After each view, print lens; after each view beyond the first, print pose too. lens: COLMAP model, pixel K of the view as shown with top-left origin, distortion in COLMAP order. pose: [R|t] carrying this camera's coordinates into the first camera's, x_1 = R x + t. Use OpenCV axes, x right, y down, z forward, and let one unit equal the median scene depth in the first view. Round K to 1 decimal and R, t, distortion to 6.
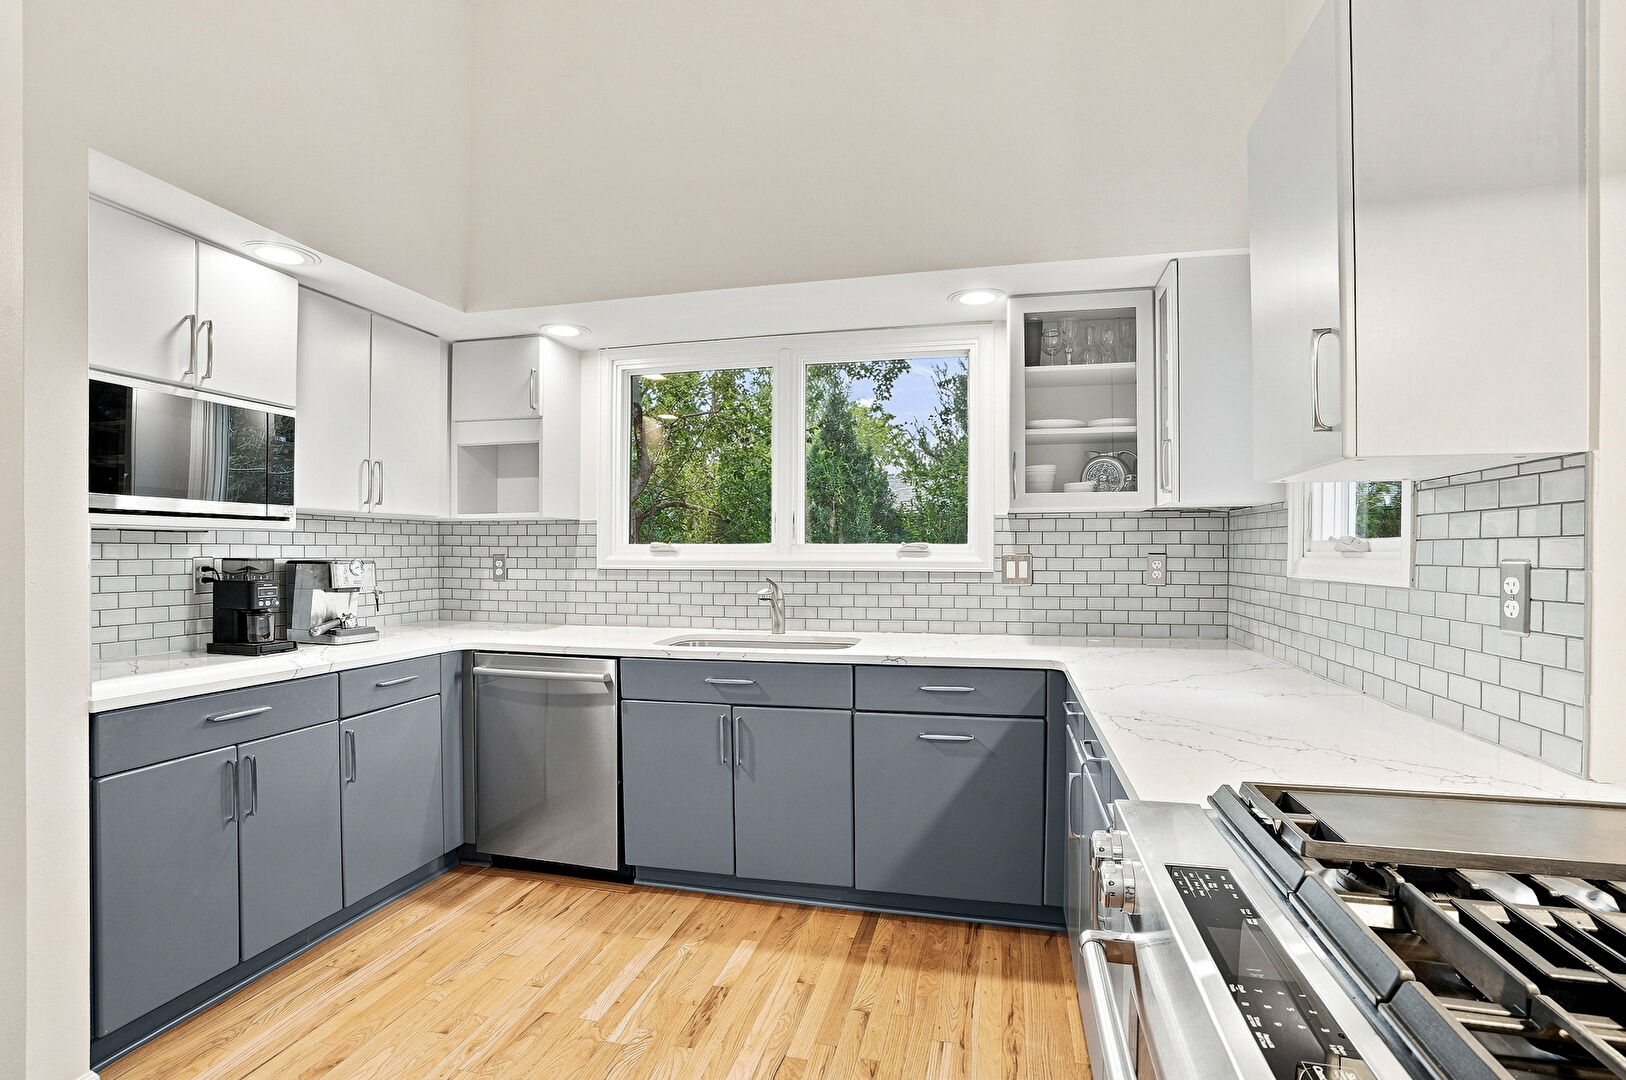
lens RADIAL K [[785.7, 0, 814.6], [0, 785.7, 564.8], [0, 0, 1]] dist [-0.004913, -0.000013]
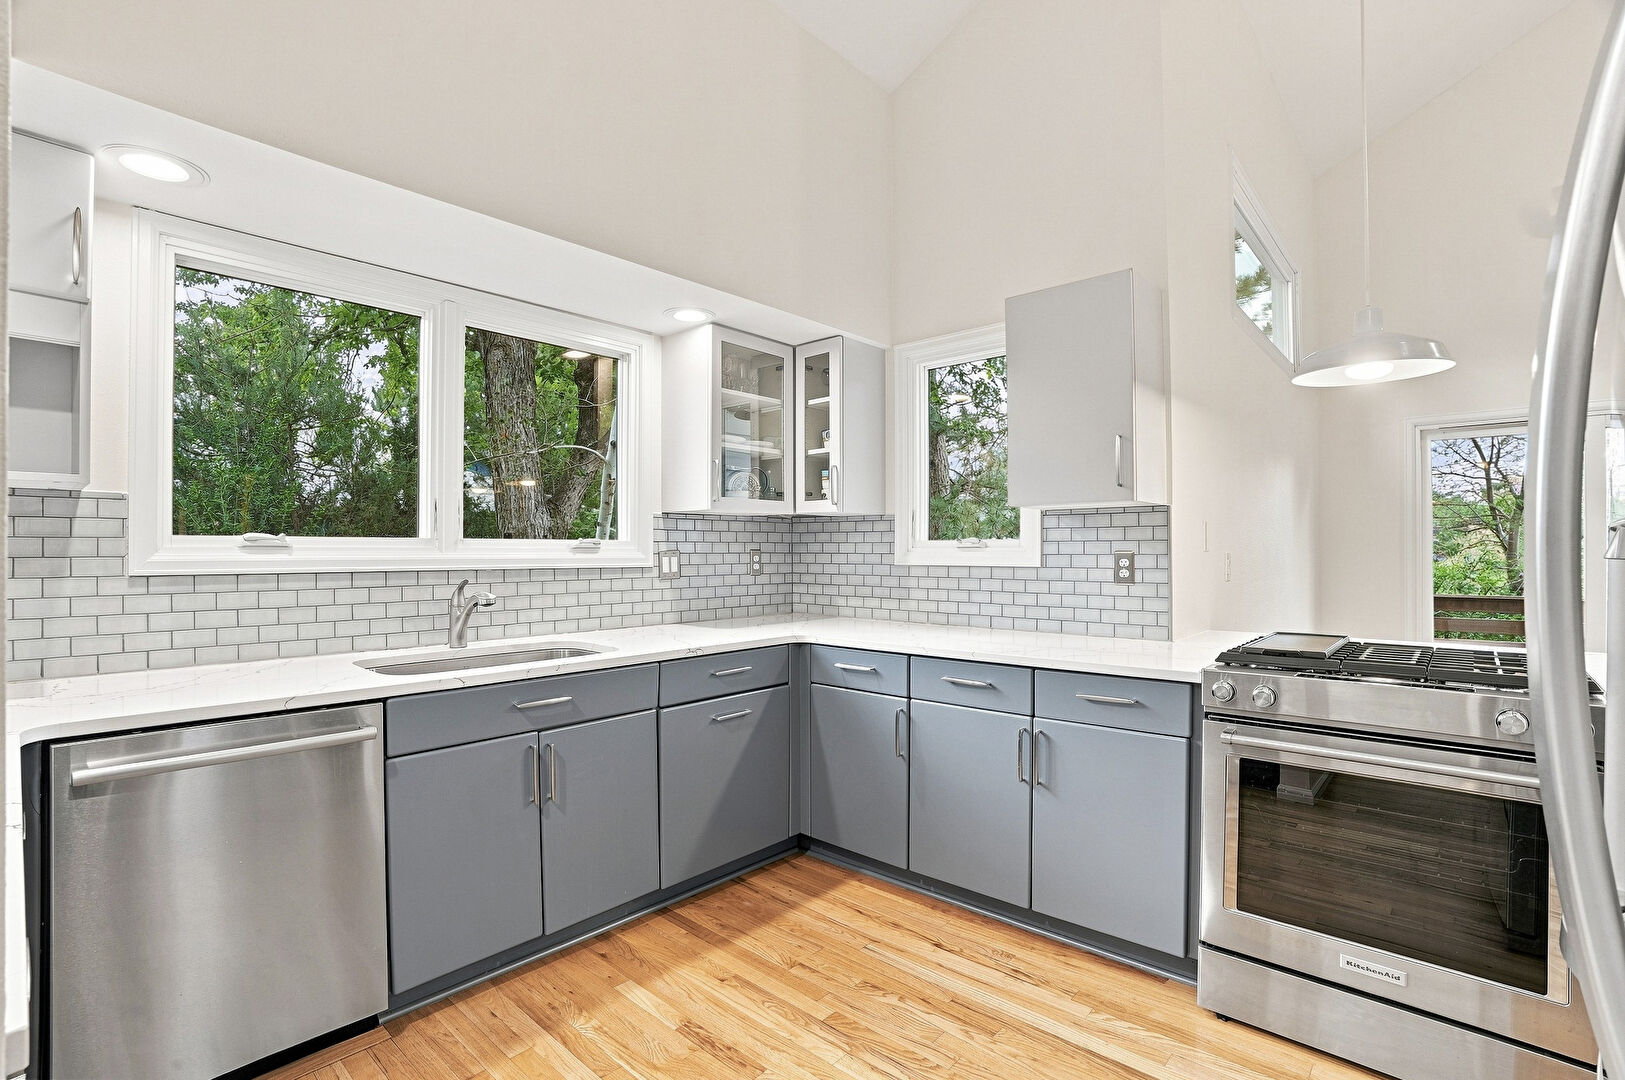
lens RADIAL K [[747.9, 0, 815.5], [0, 747.9, 557.3], [0, 0, 1]] dist [-0.000538, 0.000214]
pose [[0.501322, -0.007748, 0.865226, -0.546430], [0.016248, 0.999868, -0.000460, -0.000009], [-0.865109, 0.014289, 0.501381, 0.296182]]
